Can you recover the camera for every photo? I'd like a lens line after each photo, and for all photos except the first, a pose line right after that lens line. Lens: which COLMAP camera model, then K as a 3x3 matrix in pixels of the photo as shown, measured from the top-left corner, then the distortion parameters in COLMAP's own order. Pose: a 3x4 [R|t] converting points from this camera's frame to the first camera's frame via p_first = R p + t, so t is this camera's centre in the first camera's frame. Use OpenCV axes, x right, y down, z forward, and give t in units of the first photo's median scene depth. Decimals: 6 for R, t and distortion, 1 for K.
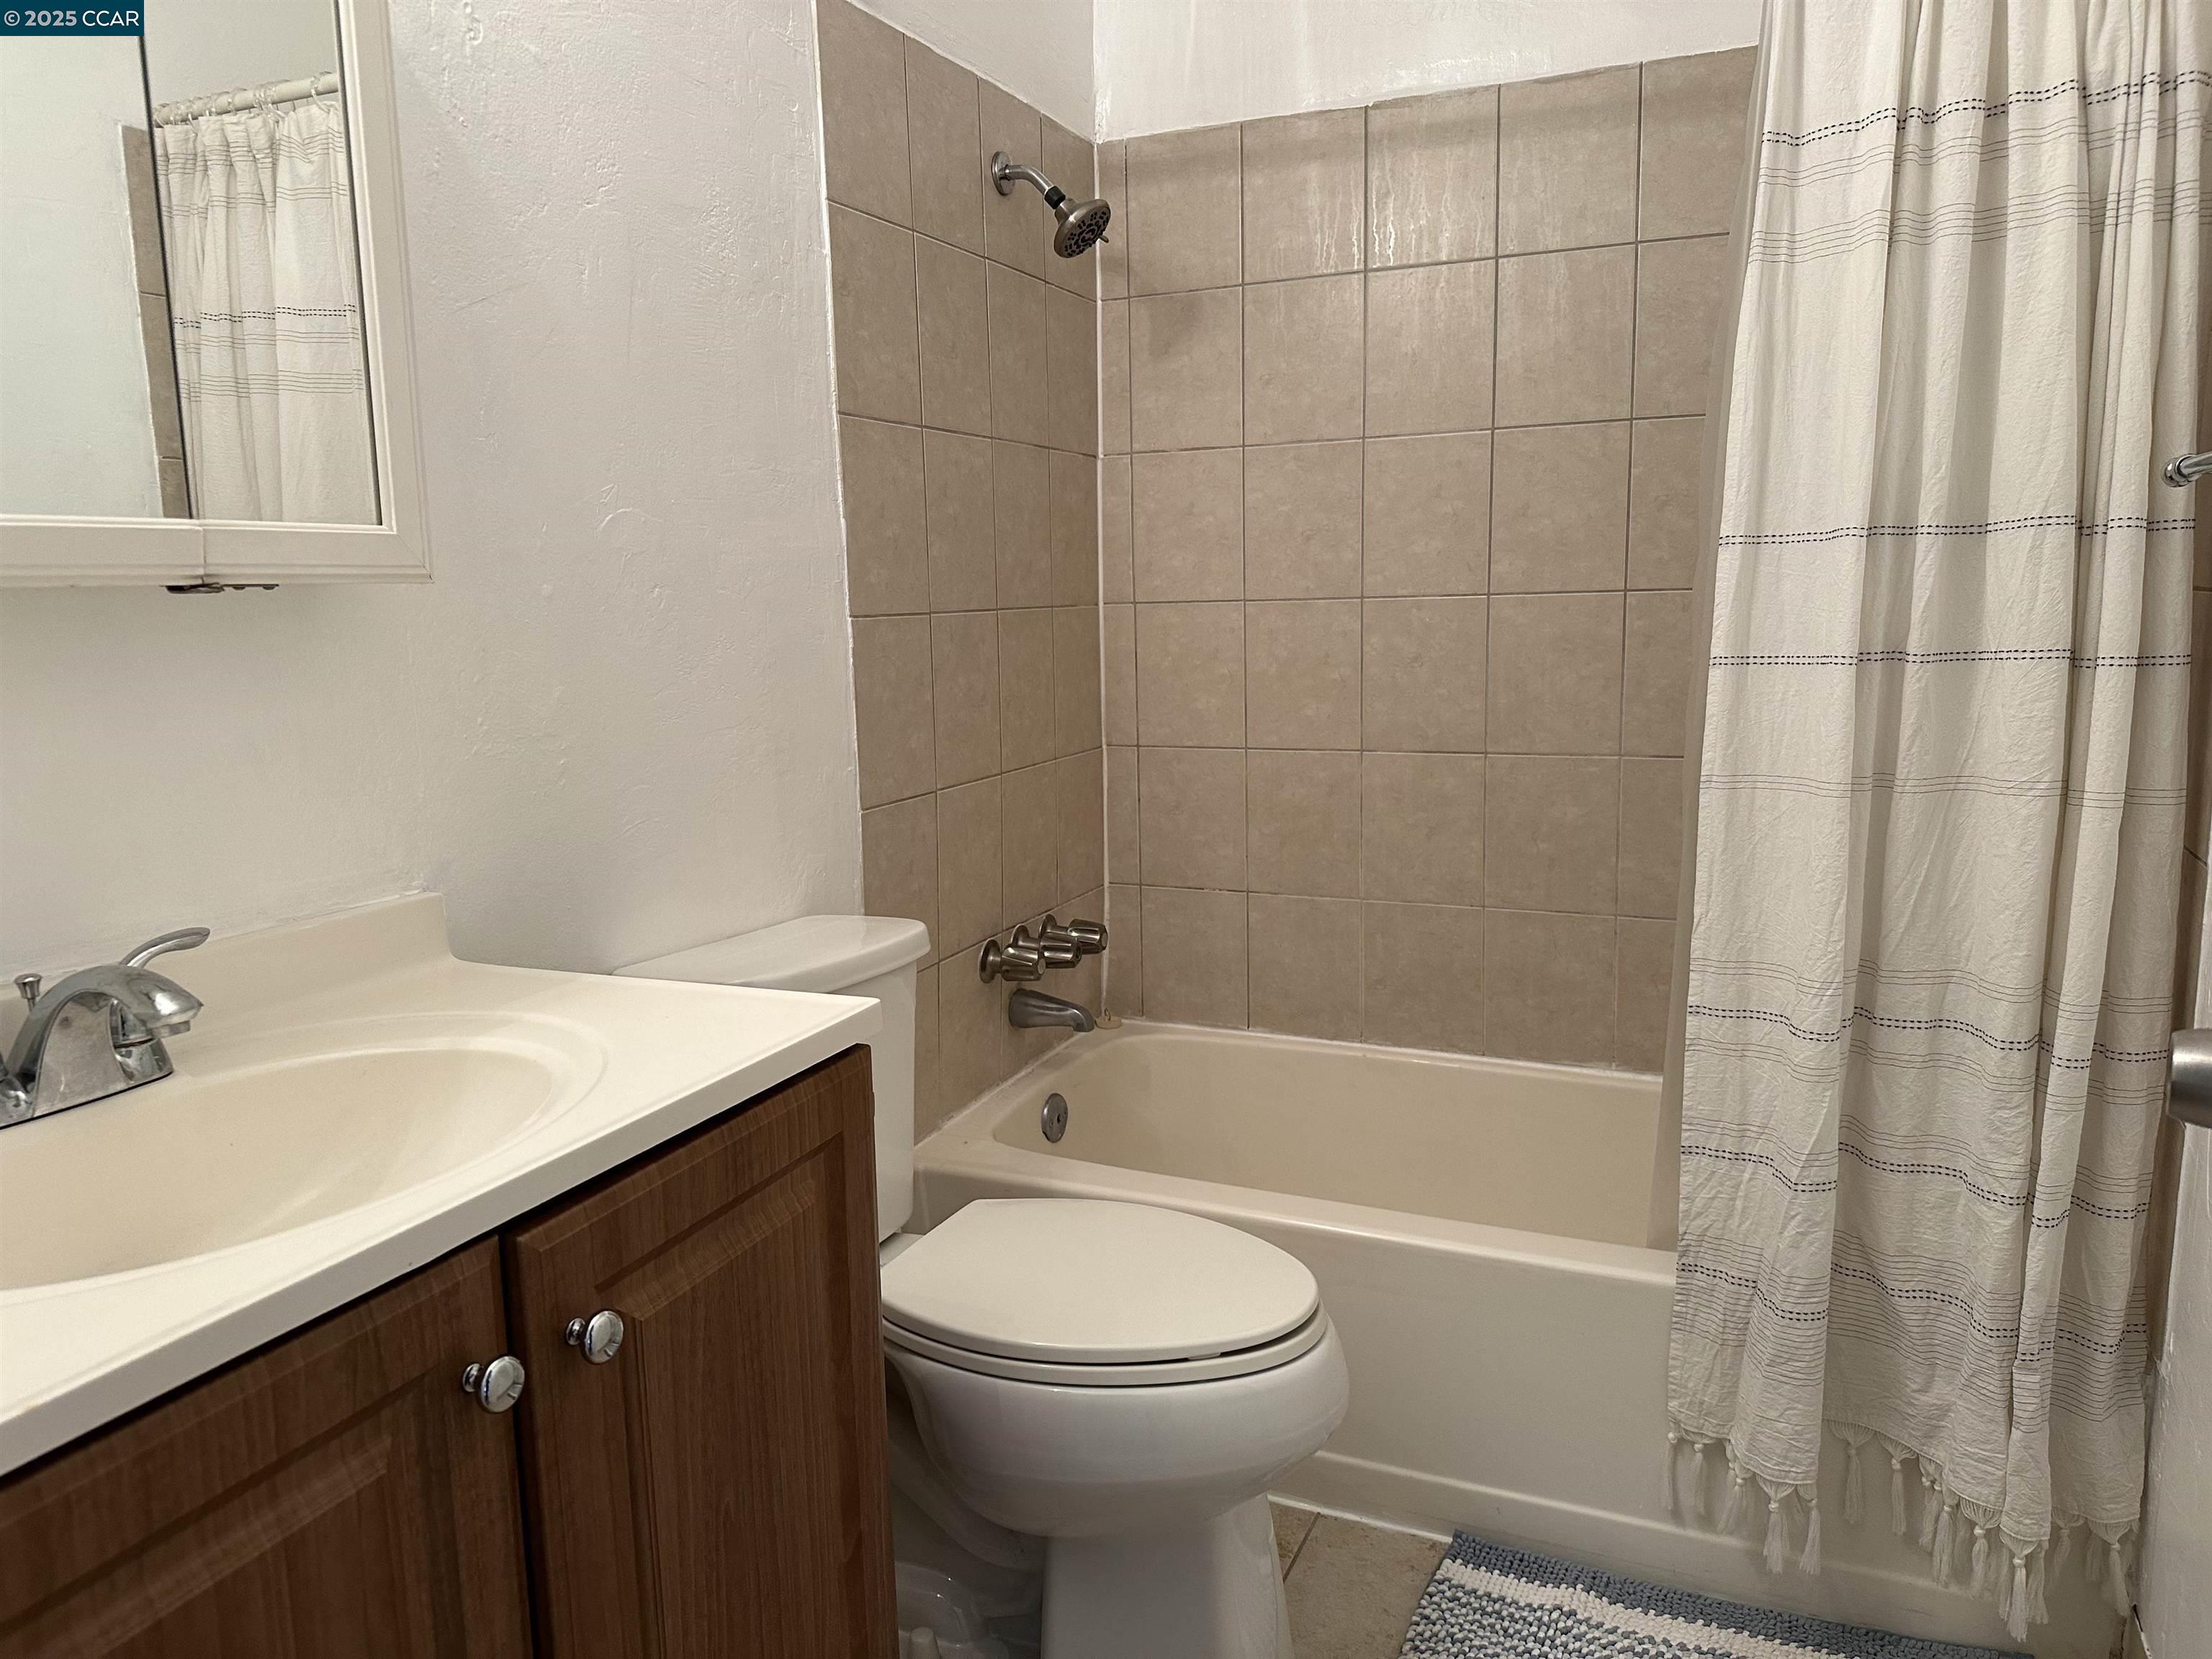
lens RADIAL K [[1555.8, 0, 1100.0], [0, 1555.8, 832.3], [0, 0, 1]] dist [0.063451, -0.076399]
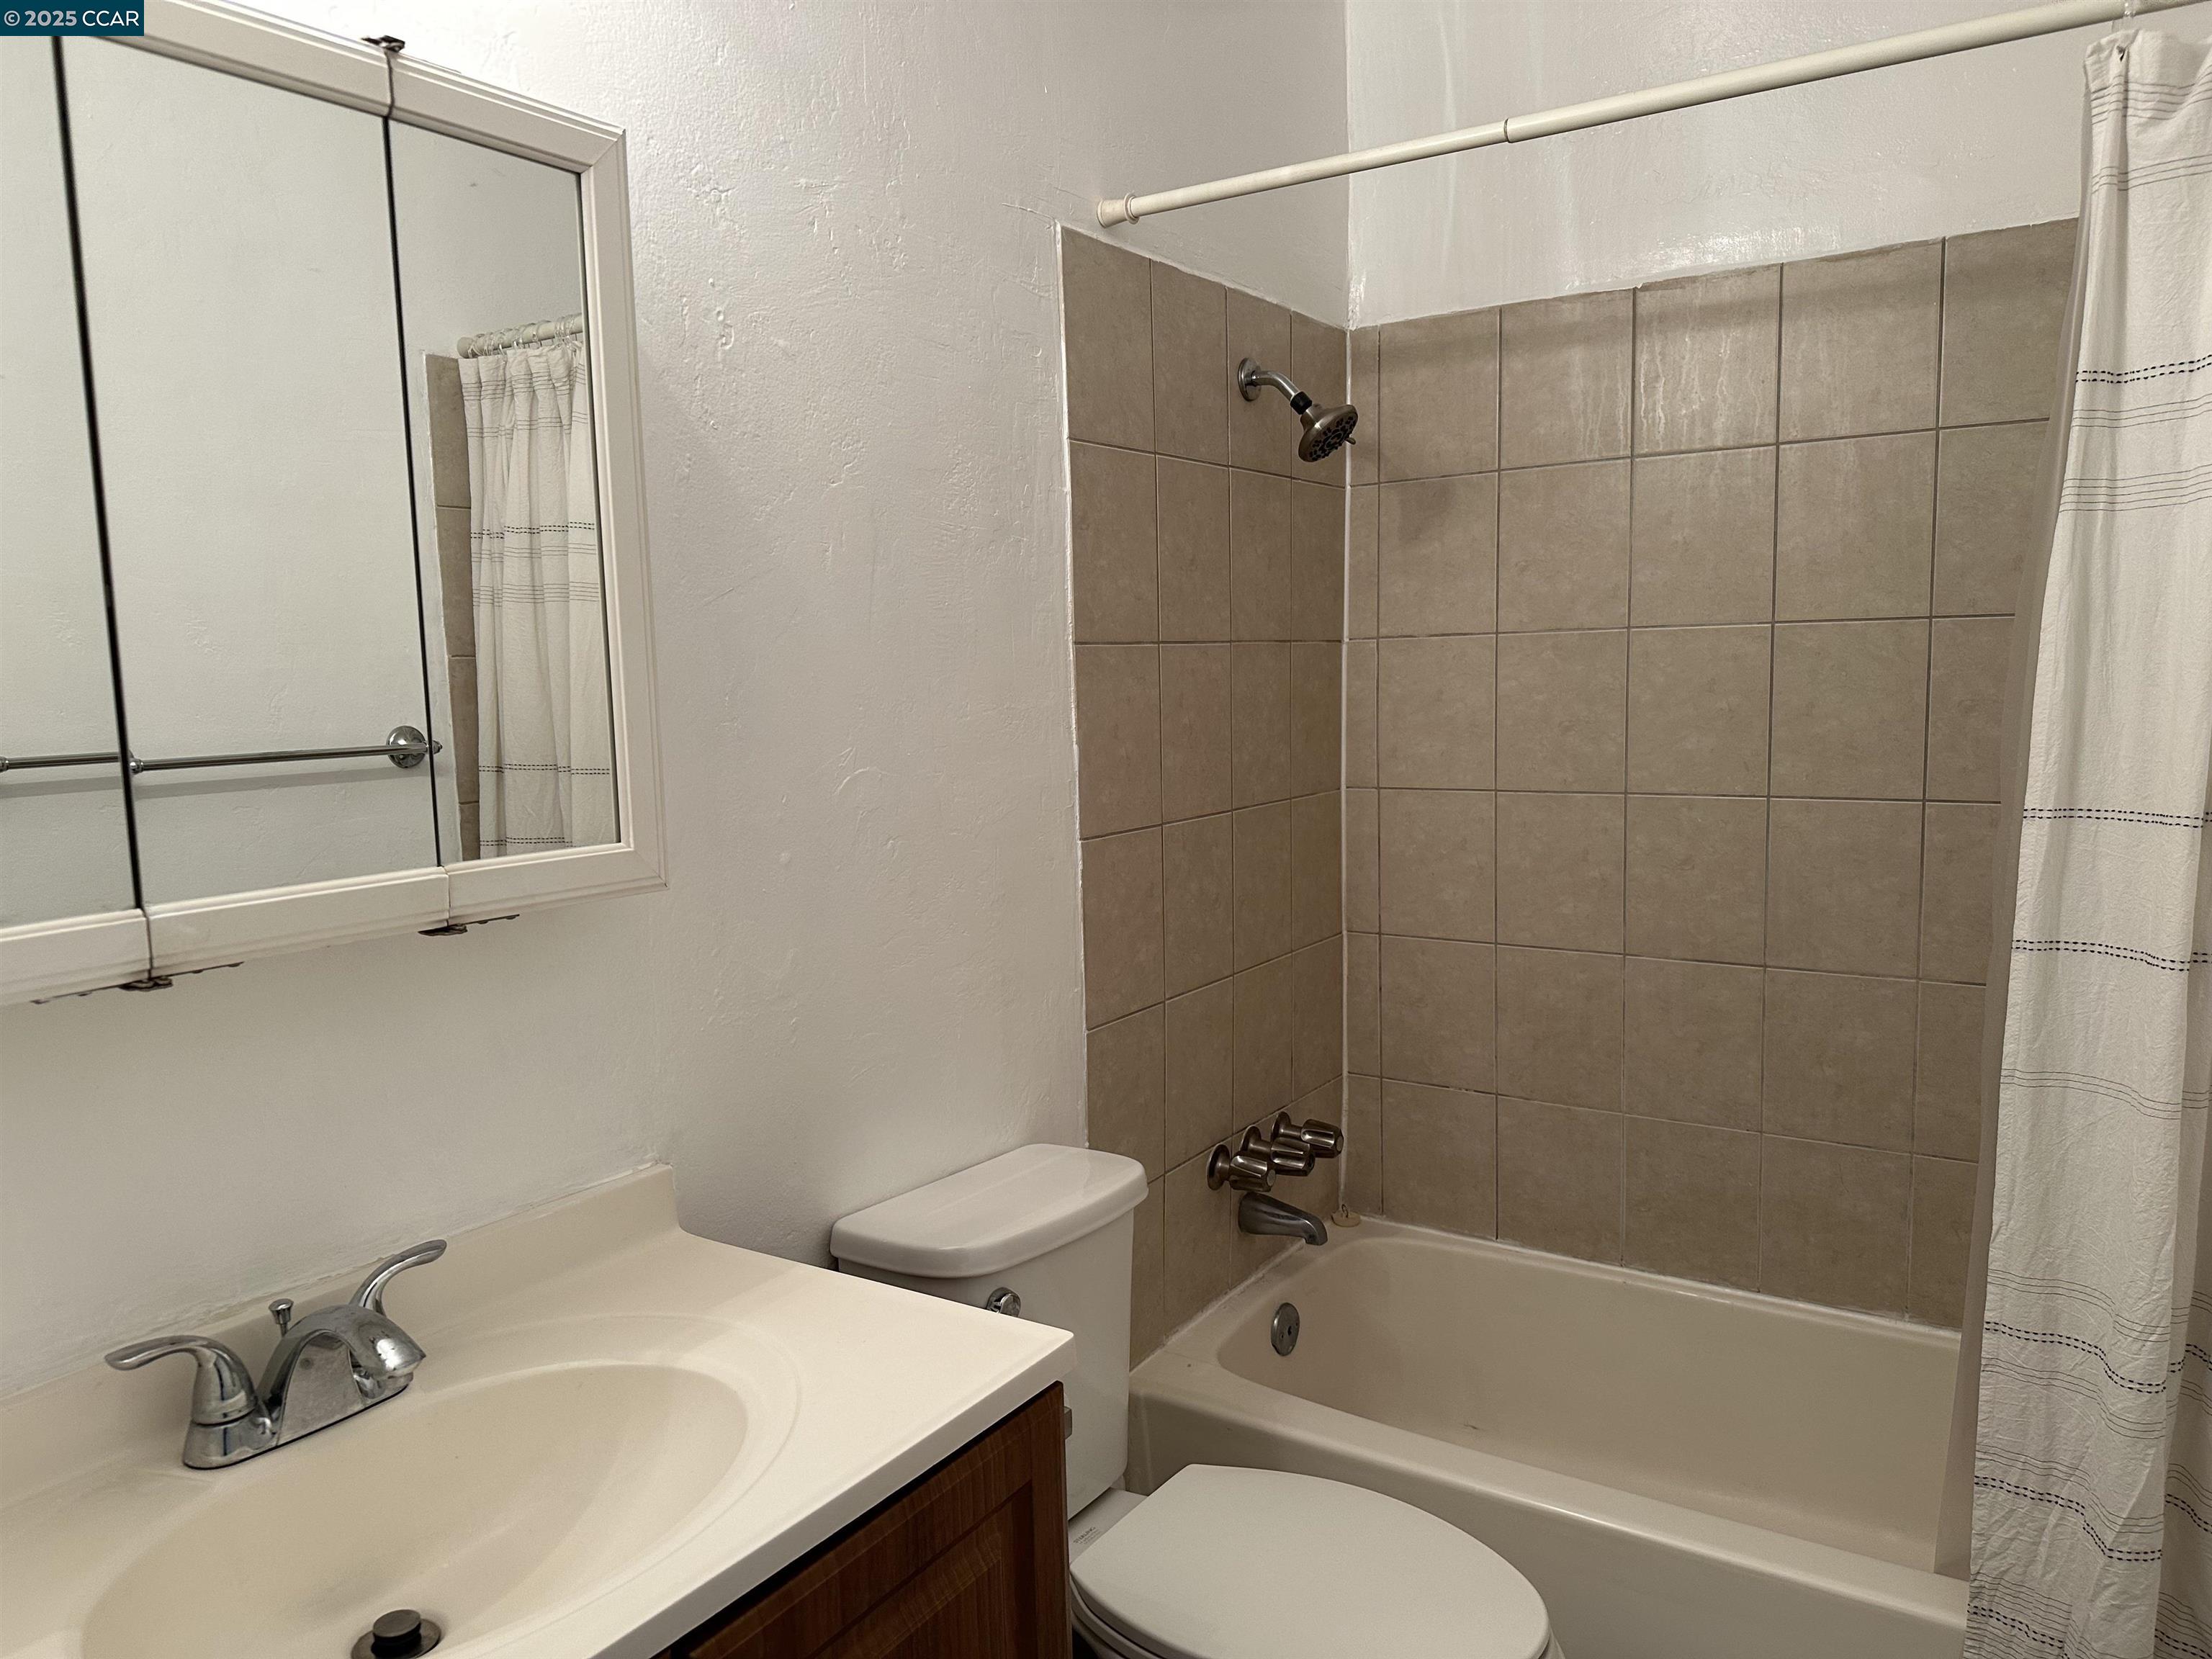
lens RADIAL K [[1555.8, 0, 1109.5], [0, 1555.8, 807.1], [0, 0, 1]] dist [0.063451, -0.076399]
pose [[0.985306, 0.019101, -0.169727, 0.024357], [-0.024345, 0.999287, -0.028868, -0.118096], [0.169054, 0.032576, 0.985068, 0.017158]]
